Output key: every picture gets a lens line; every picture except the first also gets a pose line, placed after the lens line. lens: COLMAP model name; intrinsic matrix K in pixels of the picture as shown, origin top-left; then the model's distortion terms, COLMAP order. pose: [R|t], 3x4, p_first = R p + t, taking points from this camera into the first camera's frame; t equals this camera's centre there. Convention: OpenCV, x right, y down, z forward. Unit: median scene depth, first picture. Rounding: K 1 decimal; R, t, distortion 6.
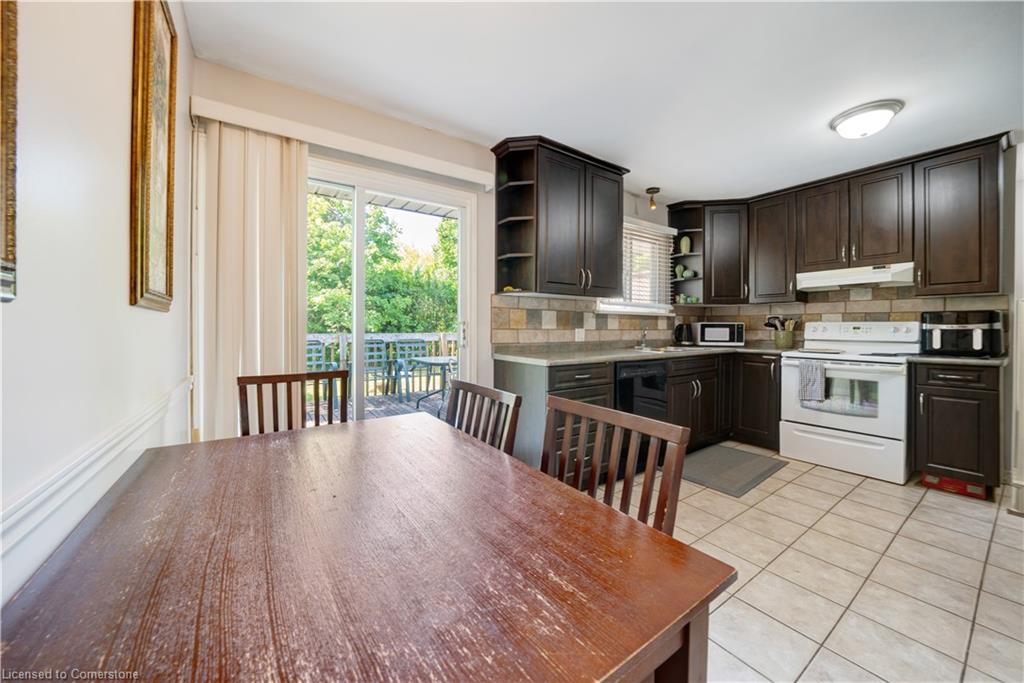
lens RADIAL K [[367.6, 0, 510.9], [0, 367.6, 328.2], [0, 0, 1]] dist [-0.015318, 0.000207]
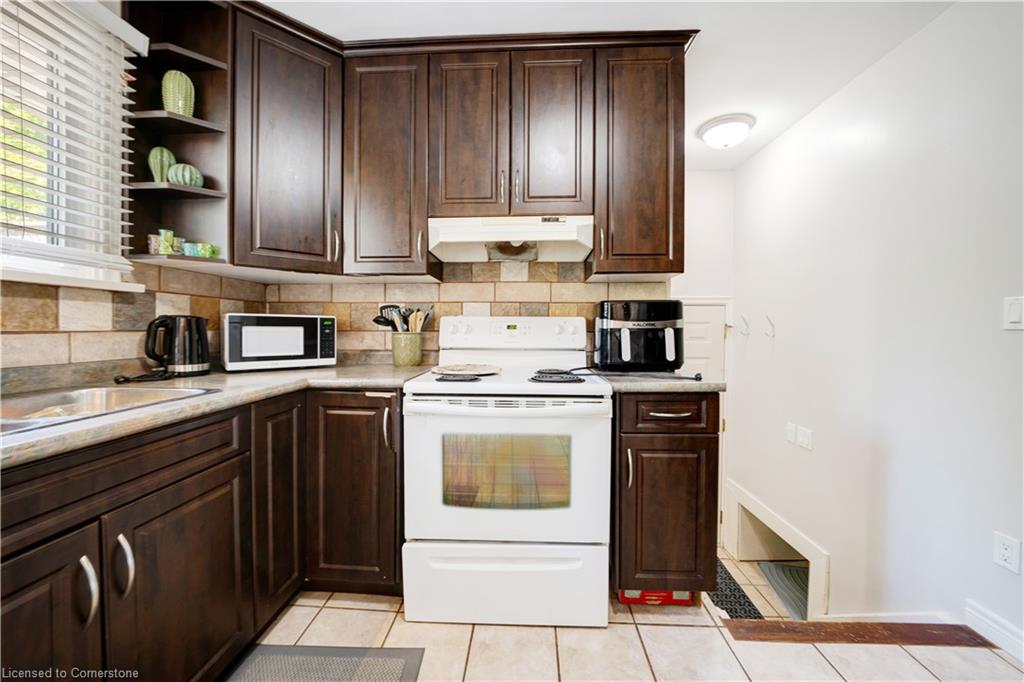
lens RADIAL K [[364.6, 0, 507.2], [0, 364.6, 335.0], [0, 0, 1]] dist [-0.020781, 0.000250]
pose [[0.605554, -0.014698, 0.795668, 0.494131], [-0.000285, 0.999825, 0.018687, 0.001365], [-0.795804, -0.011543, 0.605444, 0.669234]]
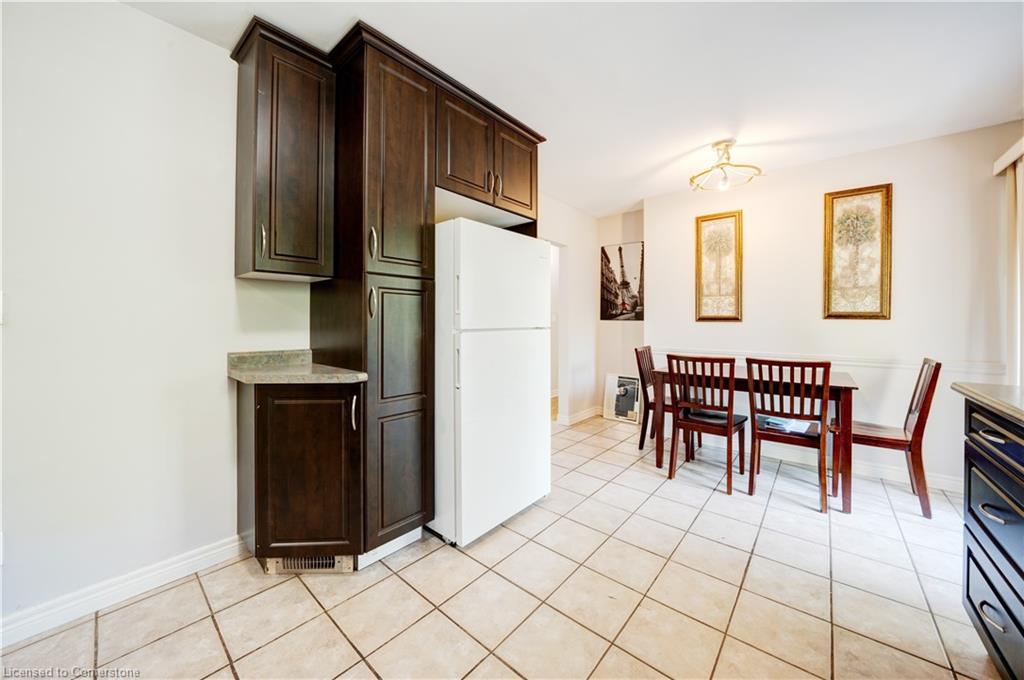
lens RADIAL K [[365.7, 0, 513.7], [0, 365.7, 320.7], [0, 0, 1]] dist [-0.016866, 0.003587]
pose [[-0.961456, -0.008439, -0.274830, 0.701807], [-0.009414, 0.999953, 0.002225, -0.007365], [0.274798, 0.004727, -0.961490, 0.980382]]
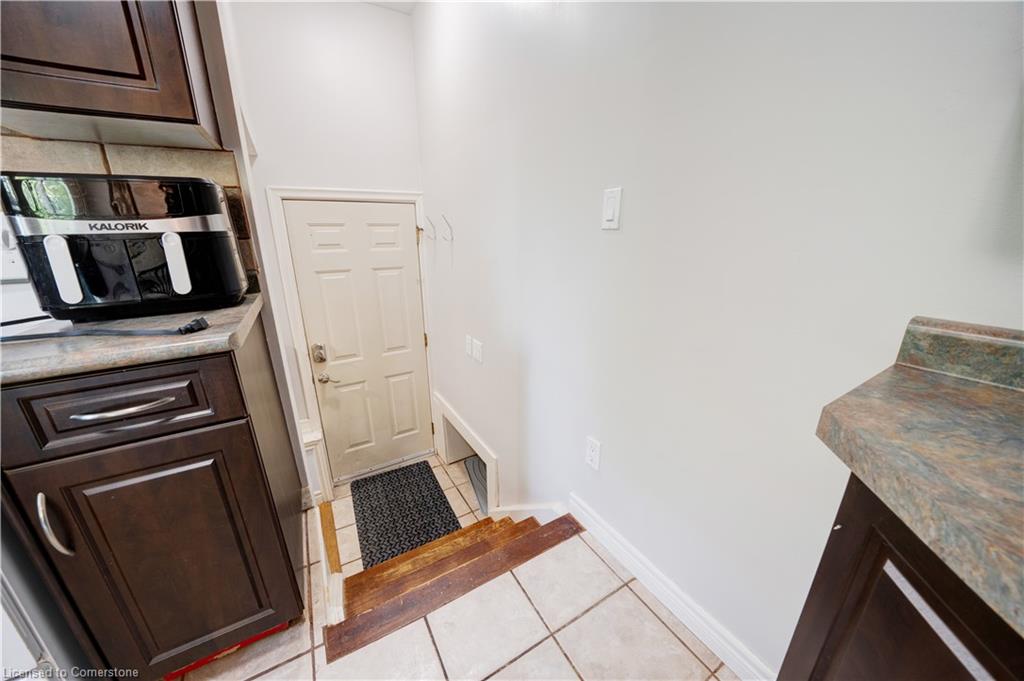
lens RADIAL K [[353.8, 0, 512.0], [0, 353.8, 340.5], [0, 0, 1]] dist [-0.014380, -0.000022]
pose [[0.057641, -0.294215, 0.953999, 0.782596], [0.008816, 0.955701, 0.294207, 0.004362], [-0.998298, -0.008548, 0.057681, 0.526834]]
